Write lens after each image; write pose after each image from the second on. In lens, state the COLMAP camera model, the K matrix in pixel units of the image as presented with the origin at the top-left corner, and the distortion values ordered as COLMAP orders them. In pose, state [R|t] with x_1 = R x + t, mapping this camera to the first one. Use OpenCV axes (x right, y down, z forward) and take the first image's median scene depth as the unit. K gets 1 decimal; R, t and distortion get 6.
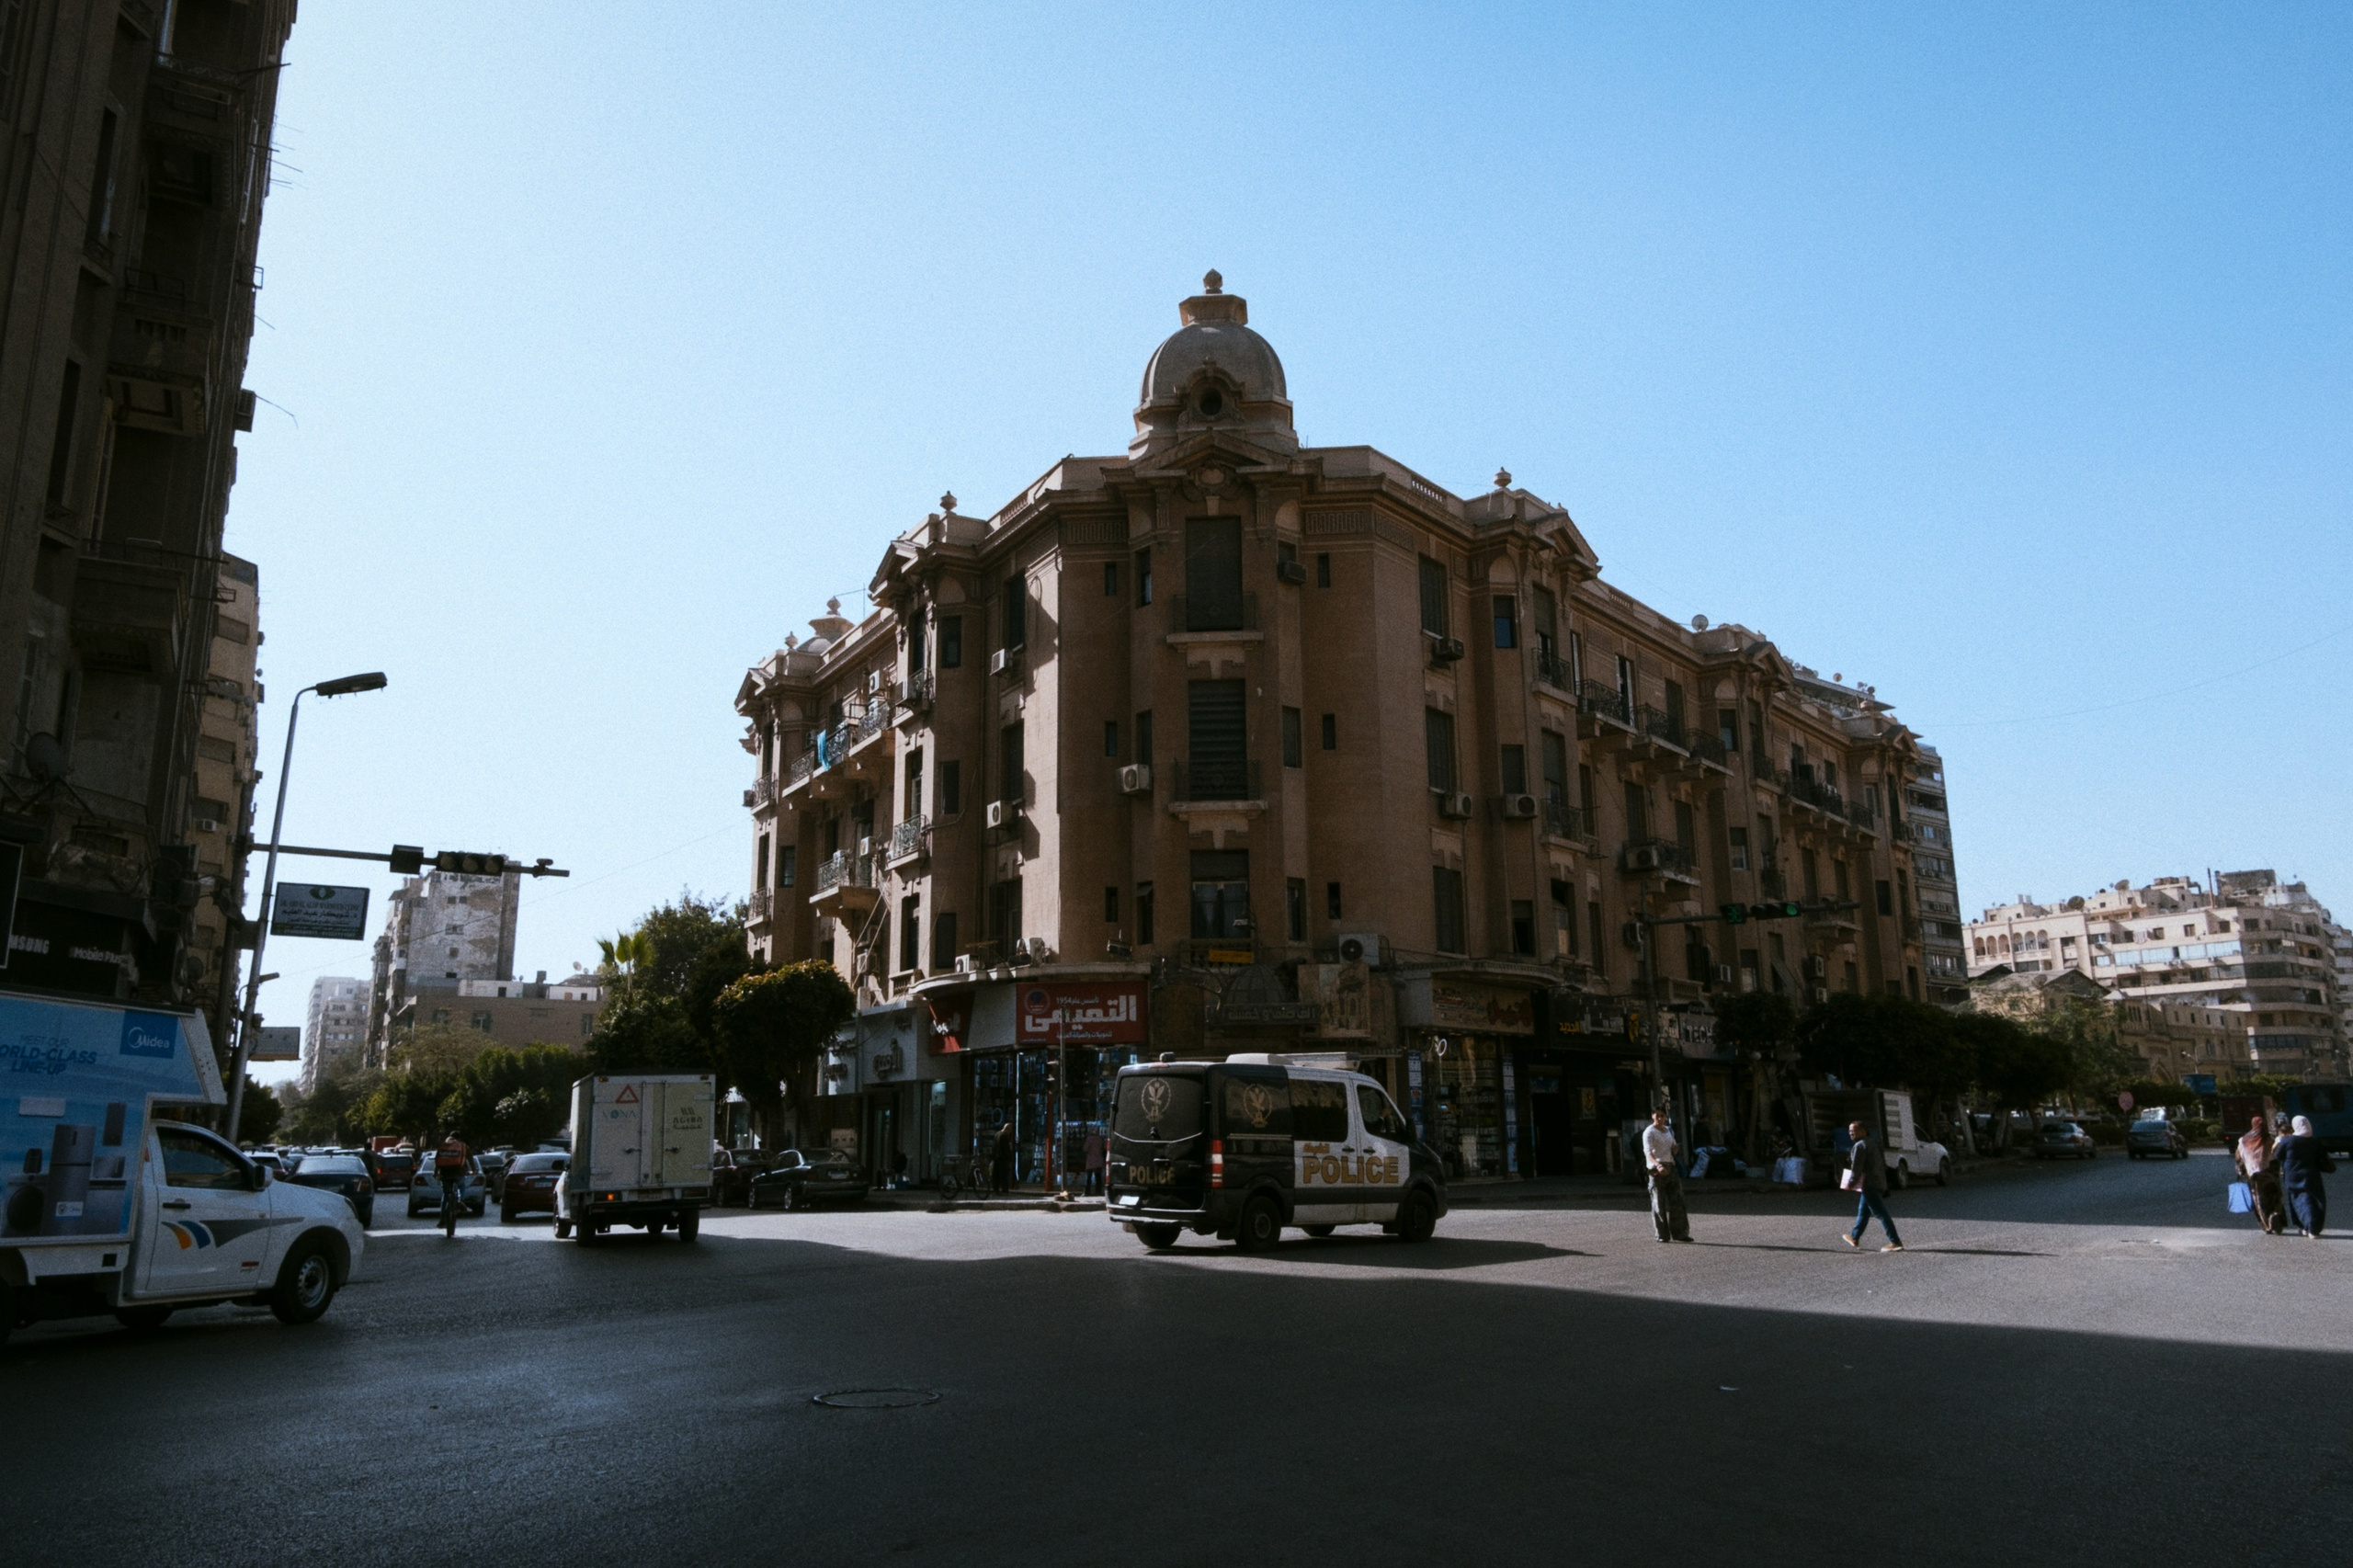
lens RADIAL K [[1638.1, 0, 1165.0], [0, 1638.1, 783.3], [0, 0, 1]] dist [-0.002346, -0.001710]
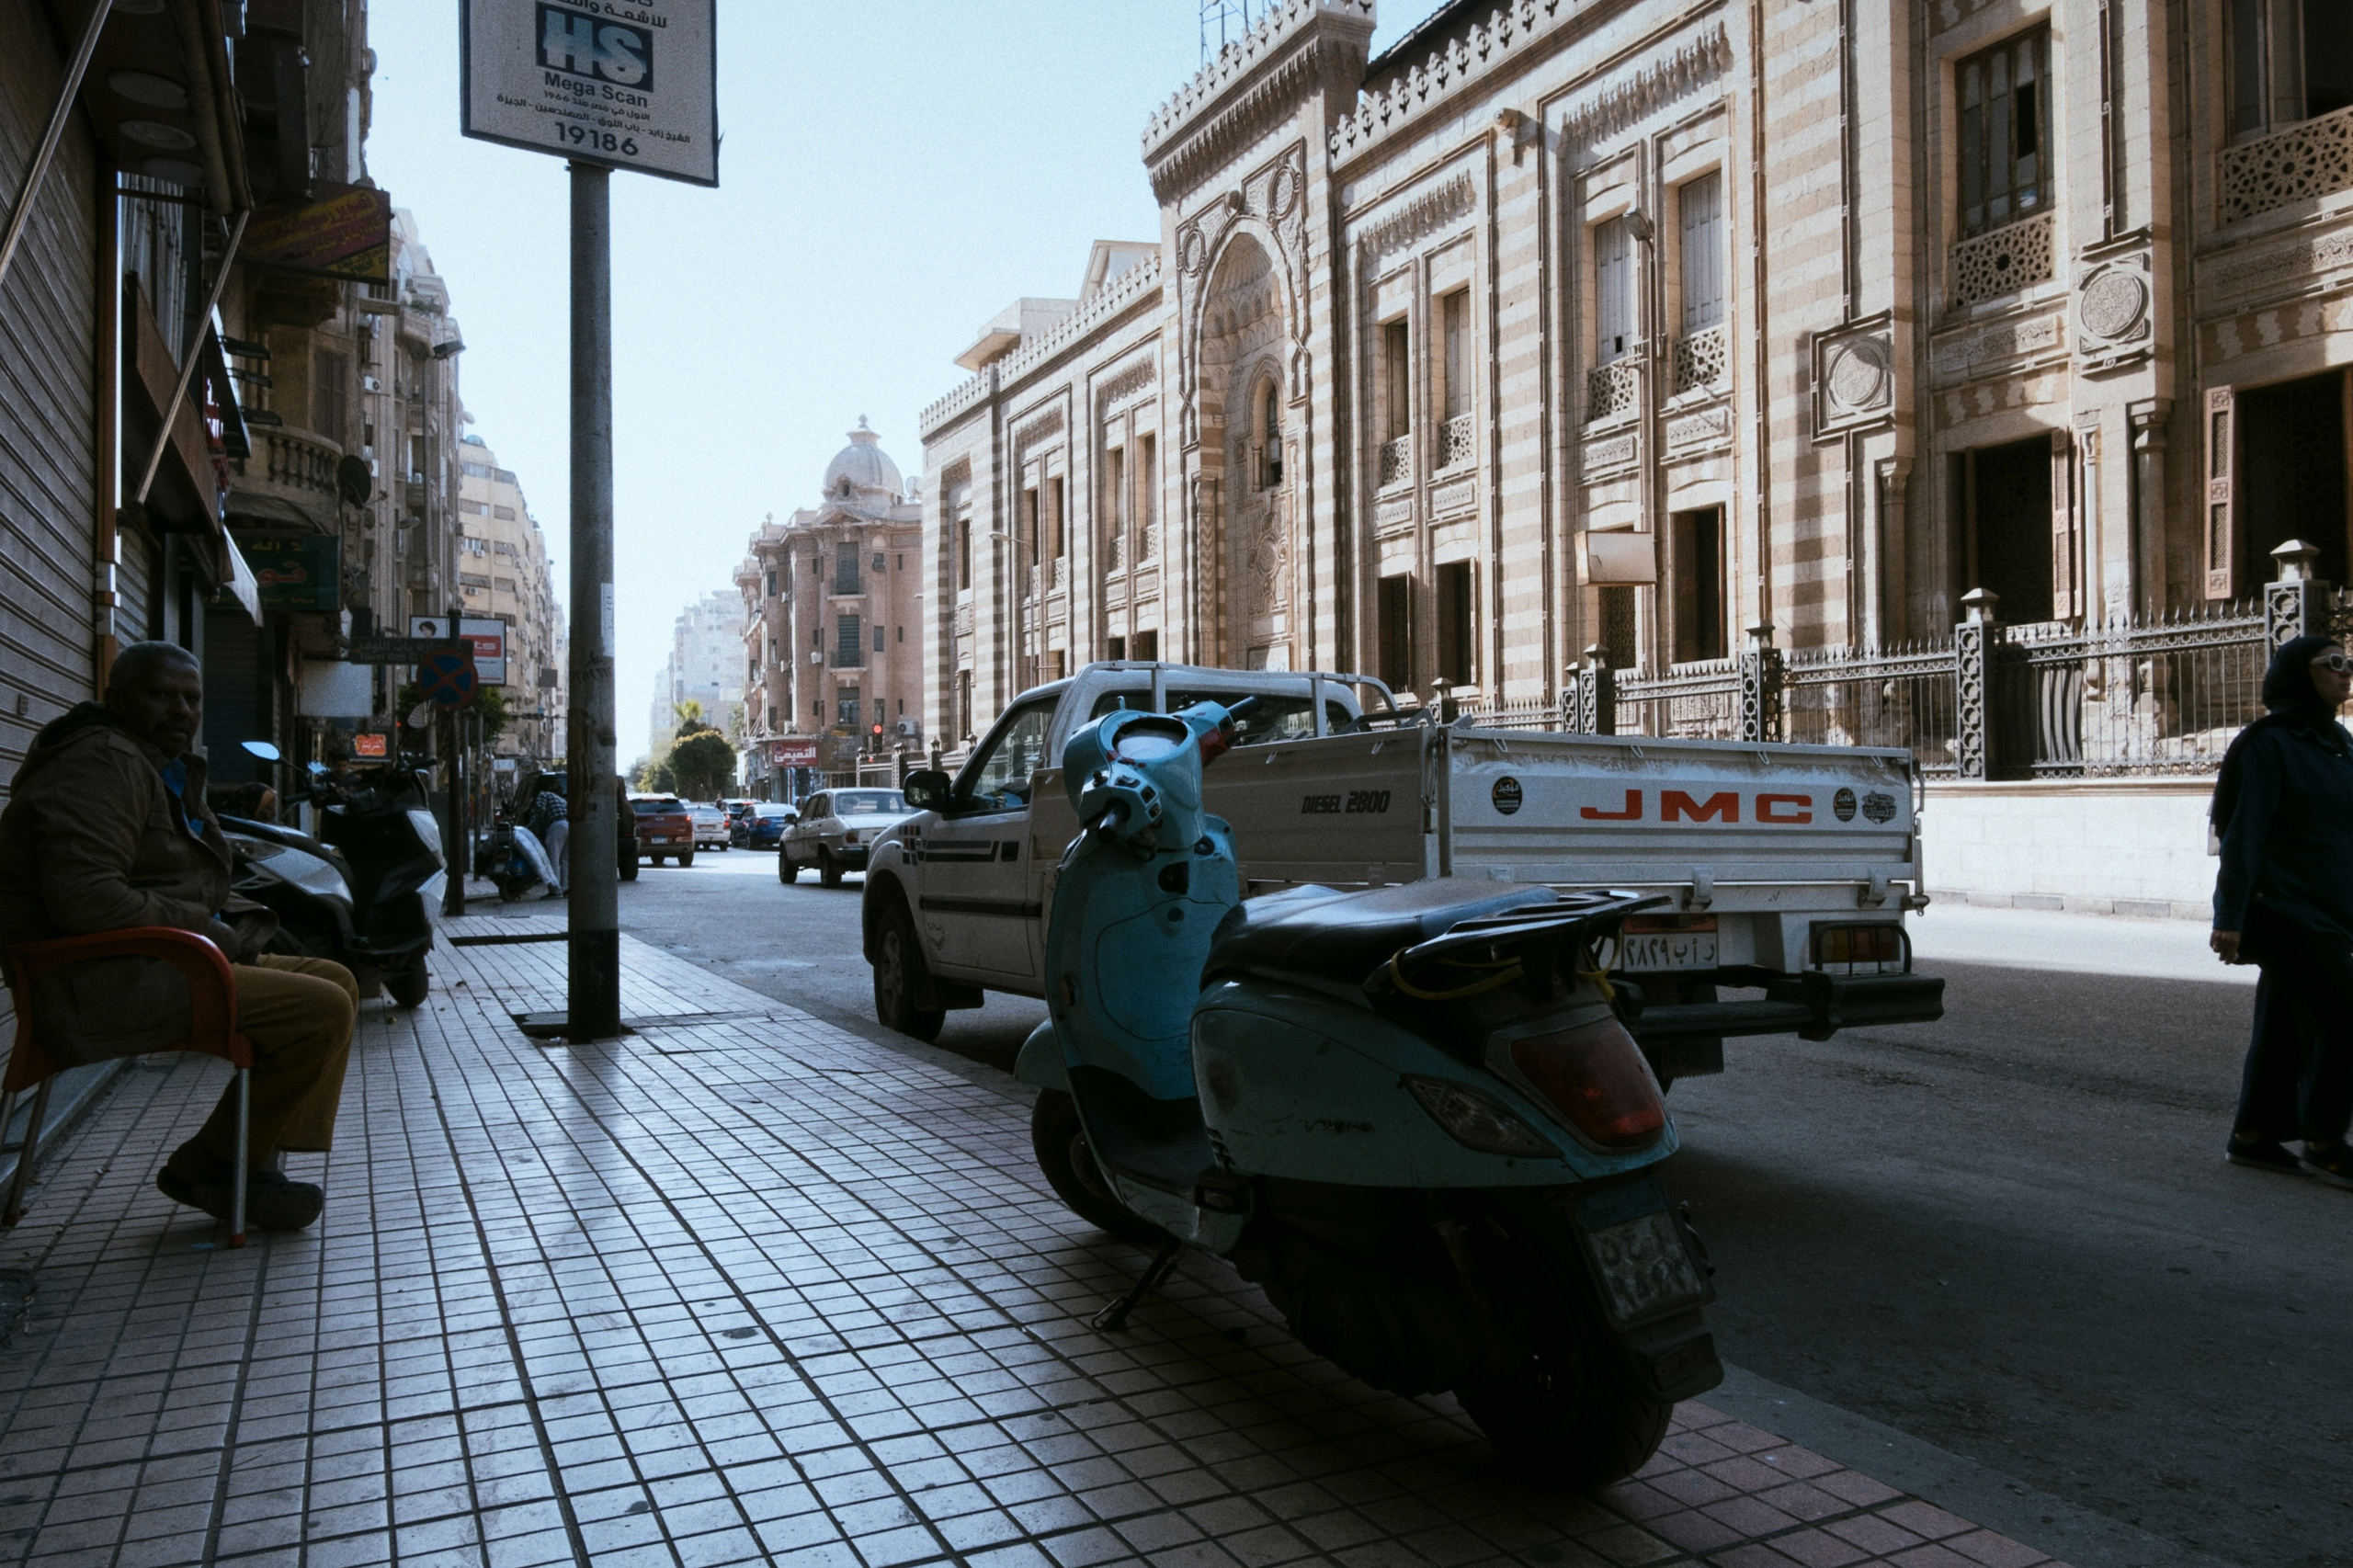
lens RADIAL K [[1638.1, 0, 1186.6], [0, 1638.1, 785.2], [0, 0, 1]] dist [-0.002346, -0.001710]
pose [[0.983536, 0.007611, -0.180551, 0.935638], [0.028714, 0.979838, 0.197721, -0.274435], [0.178415, -0.199650, 0.963487, -1.236923]]
